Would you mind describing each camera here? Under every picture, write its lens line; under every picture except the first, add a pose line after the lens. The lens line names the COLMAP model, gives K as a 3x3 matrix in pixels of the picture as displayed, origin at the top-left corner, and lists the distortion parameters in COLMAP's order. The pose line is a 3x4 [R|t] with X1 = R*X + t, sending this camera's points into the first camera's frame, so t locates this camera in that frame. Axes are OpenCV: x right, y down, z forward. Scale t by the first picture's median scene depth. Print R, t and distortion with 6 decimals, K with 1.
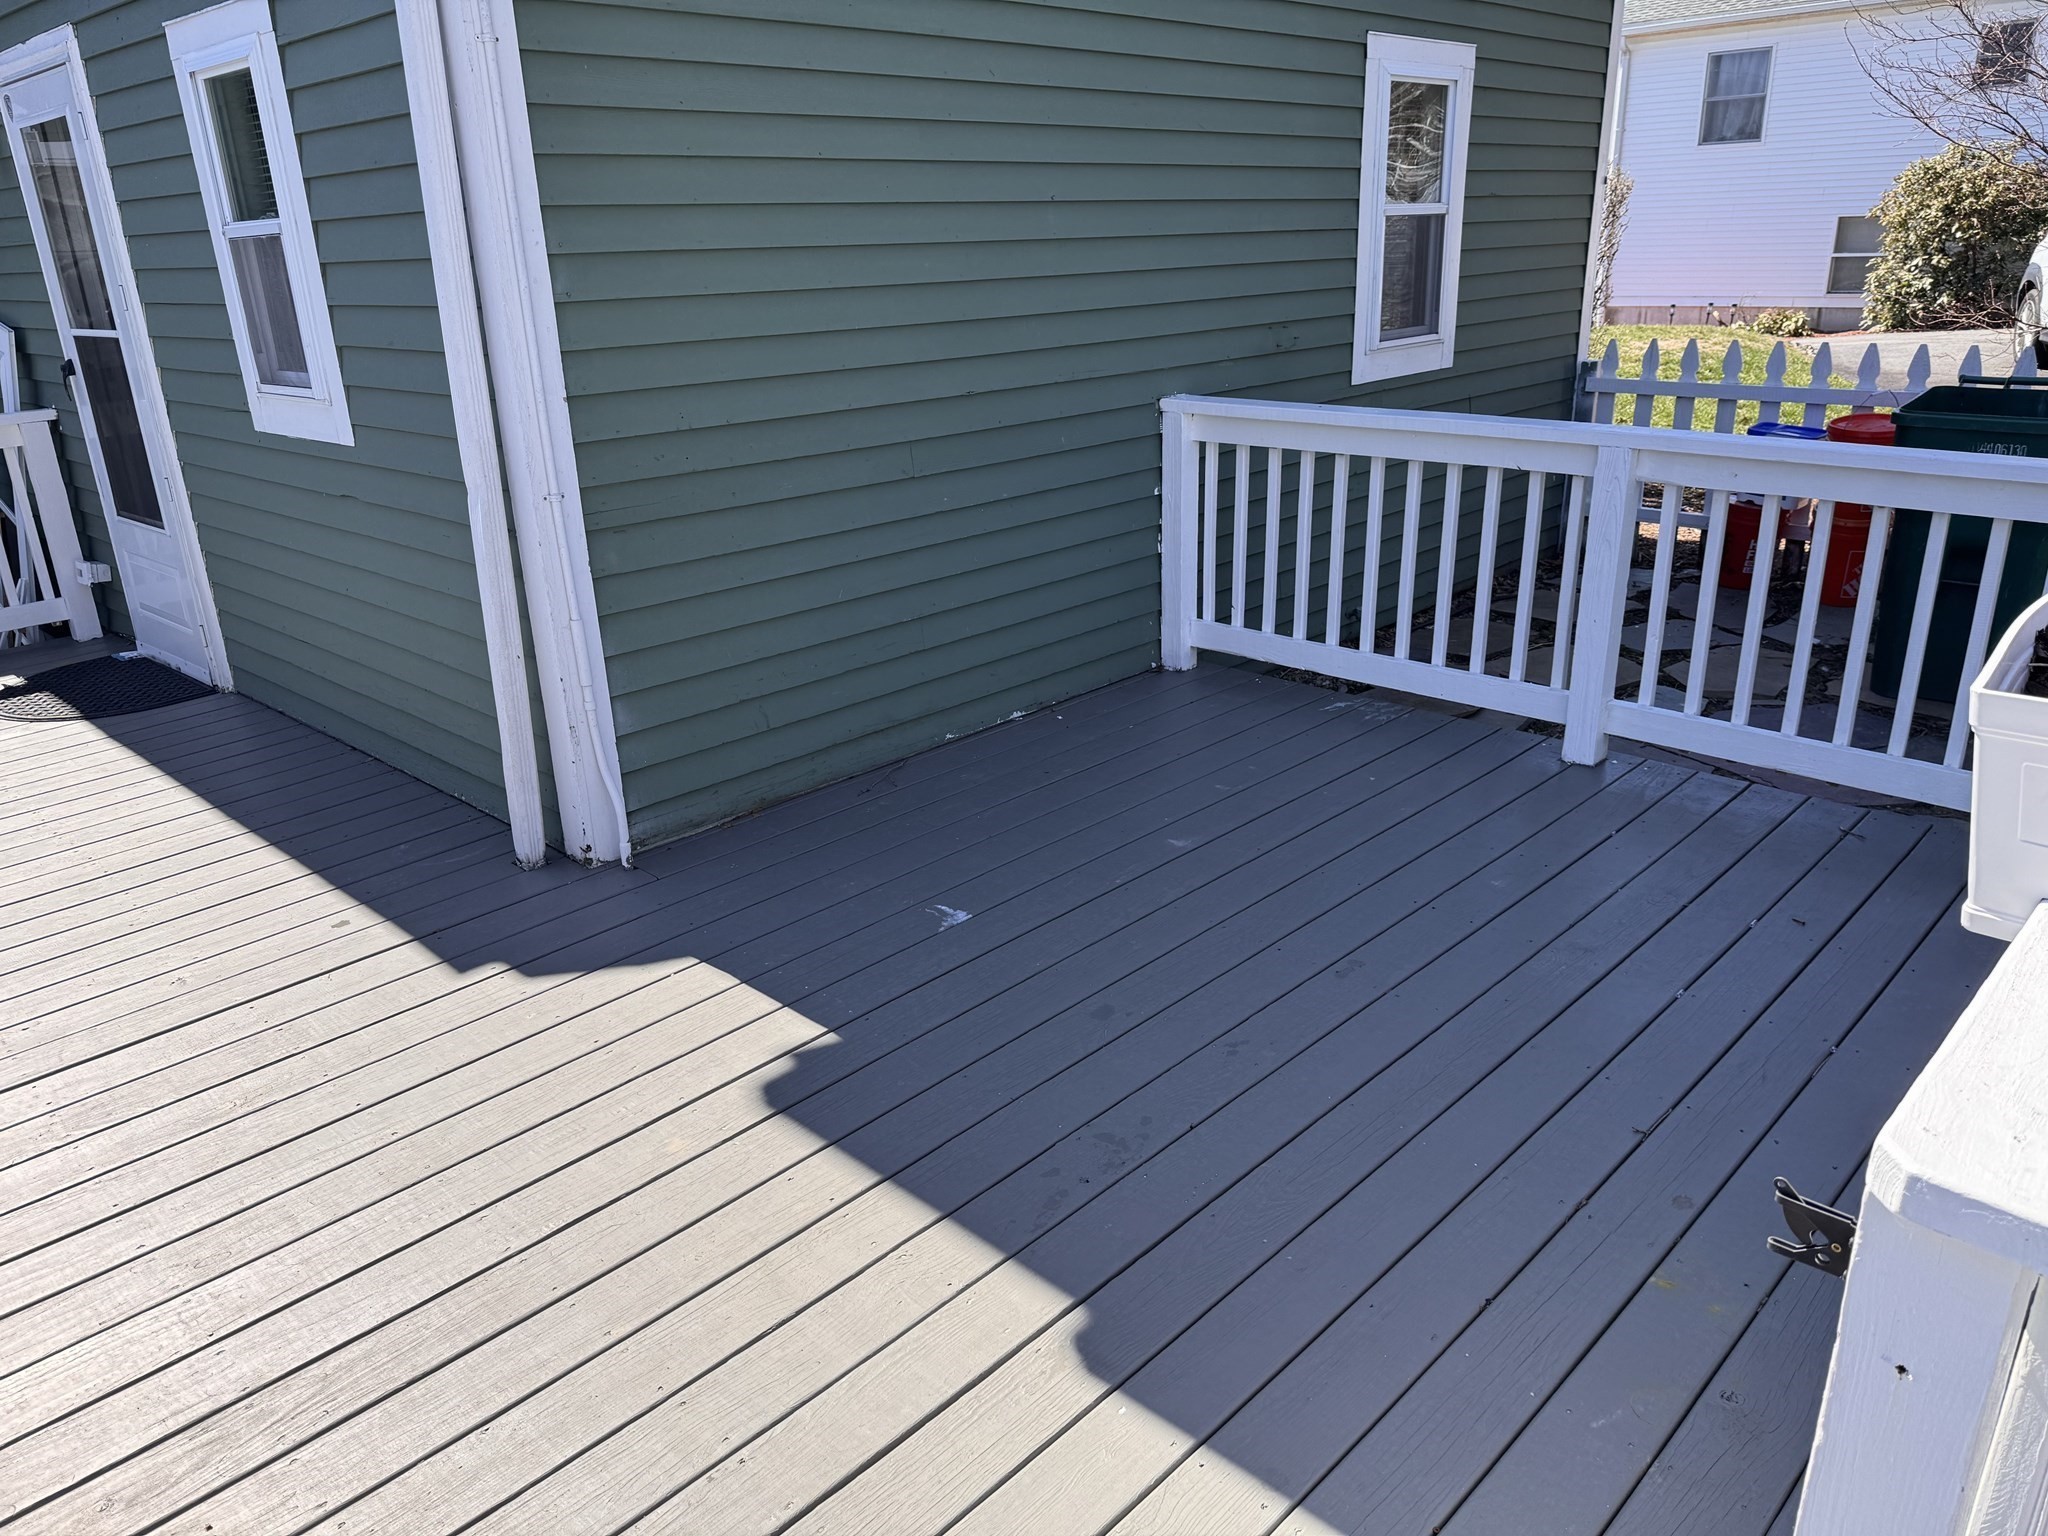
lens RADIAL K [[1431.2, 0, 1024.0], [0, 1431.2, 768.0], [0, 0, 1]] dist [0.054025, -0.043367]
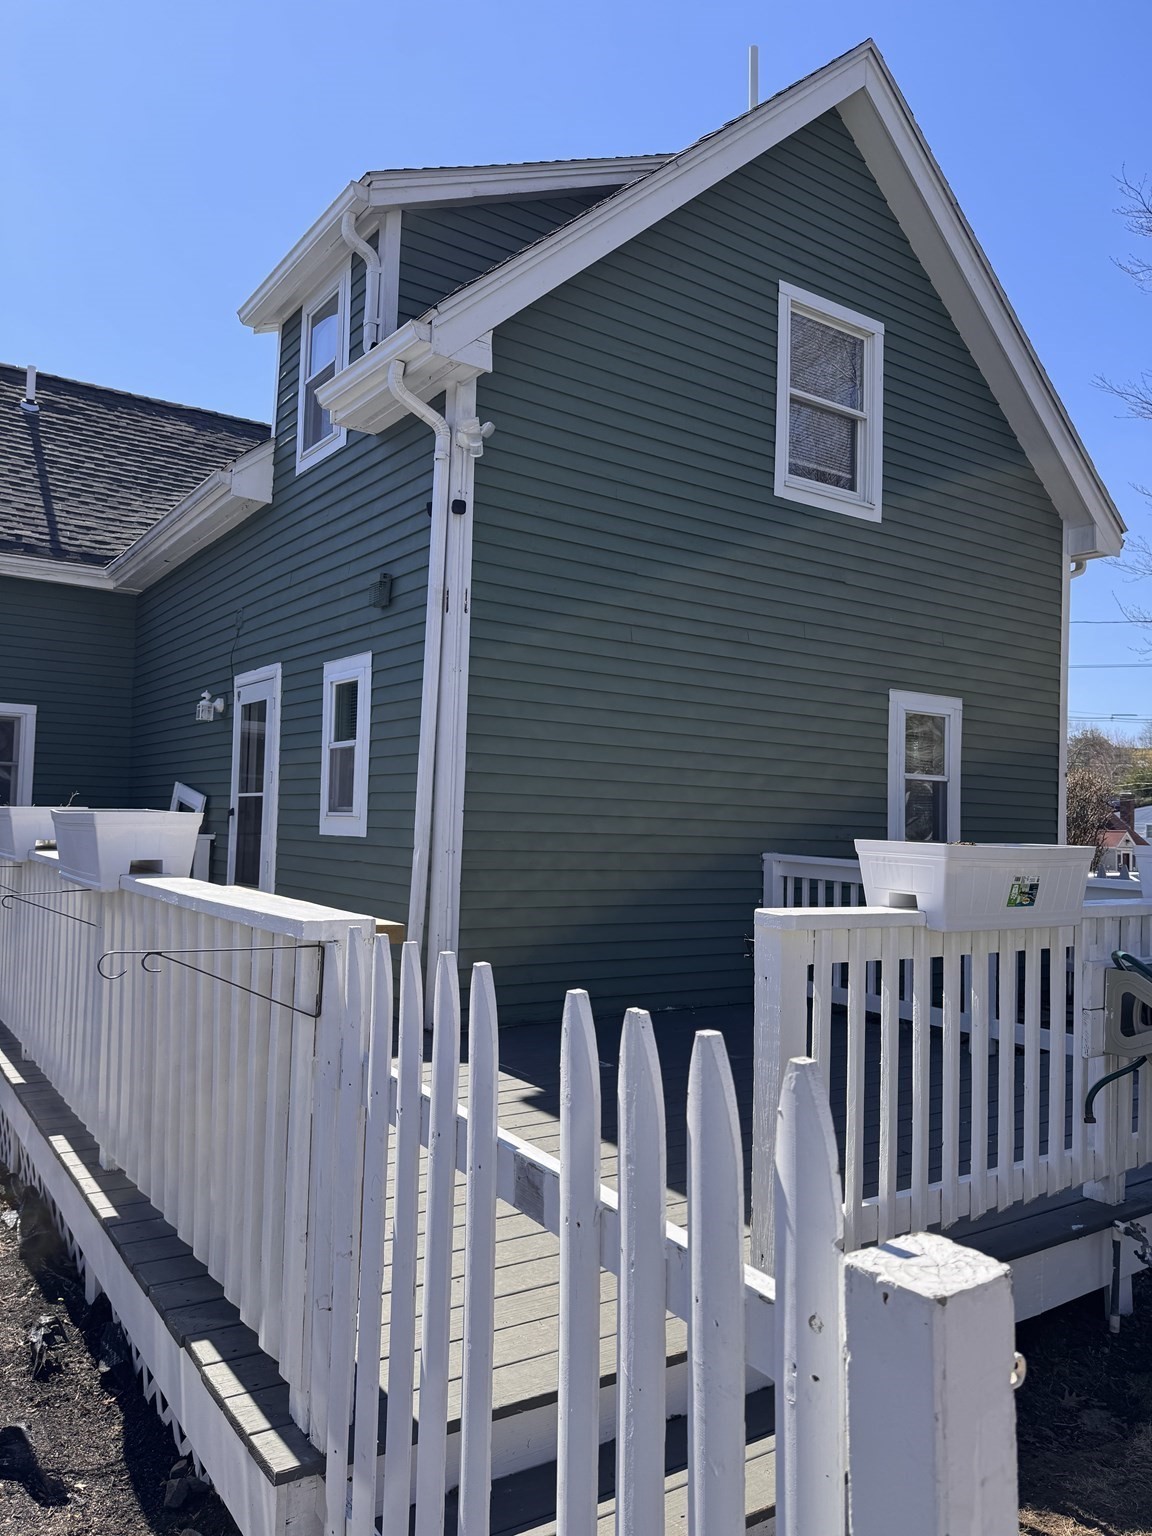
lens RADIAL K [[1073.4, 0, 576.0], [0, 1073.4, 768.0], [0, 0, 1]] dist [0.054025, -0.043367]
pose [[0.978054, 0.056536, -0.200534, 0.129093], [-0.130113, 0.917465, -0.375936, 0.199335], [0.162729, 0.393778, 0.904687, -0.356485]]
